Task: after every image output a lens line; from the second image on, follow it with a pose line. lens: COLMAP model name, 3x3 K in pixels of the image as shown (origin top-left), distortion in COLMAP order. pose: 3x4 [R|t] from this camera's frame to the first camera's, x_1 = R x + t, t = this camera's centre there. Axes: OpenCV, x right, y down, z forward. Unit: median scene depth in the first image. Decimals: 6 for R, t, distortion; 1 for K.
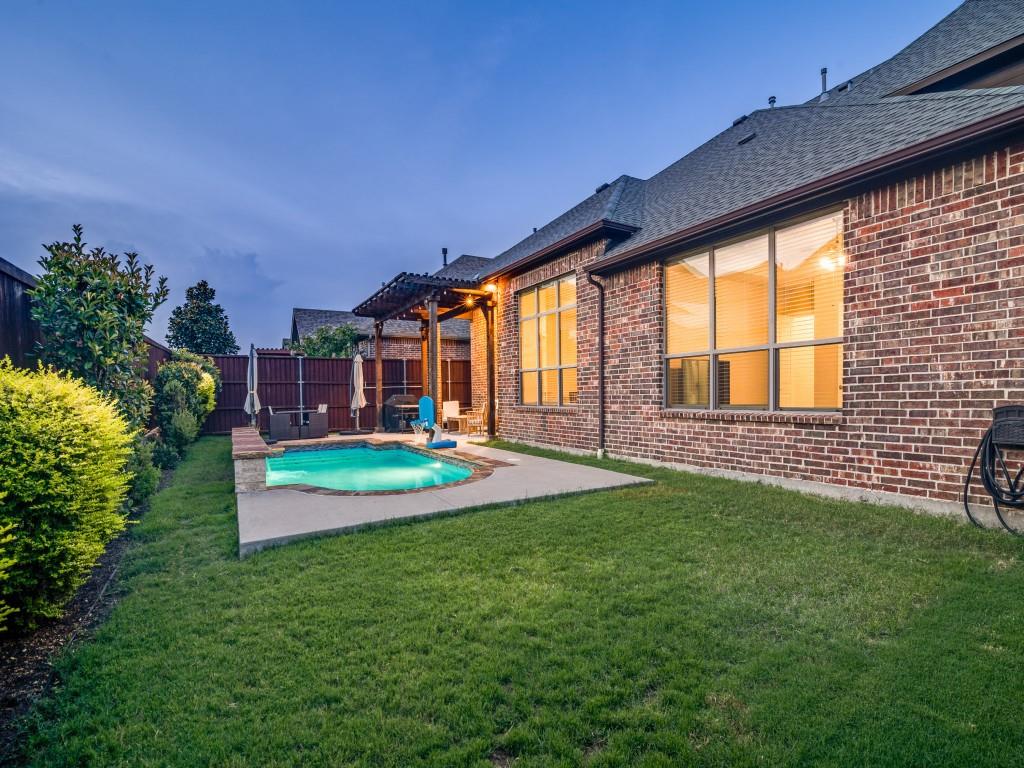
lens RADIAL K [[472.3, 0, 513.5], [0, 472.3, 391.8], [0, 0, 1]] dist [-0.004192, -0.000823]
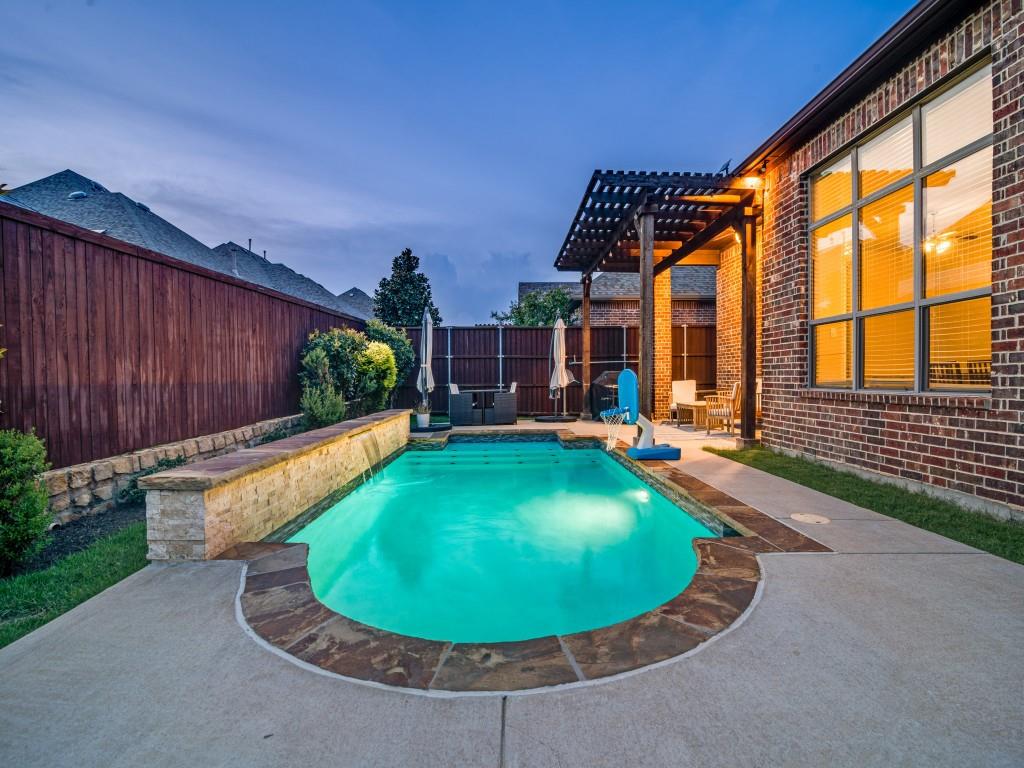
lens RADIAL K [[472.3, 0, 517.4], [0, 472.3, 387.9], [0, 0, 1]] dist [-0.004192, -0.000823]
pose [[0.877767, 0.017835, -0.478755, -0.018484], [-0.002561, 0.999467, 0.032537, 0.011603], [0.479081, -0.027334, 0.877345, 0.350817]]
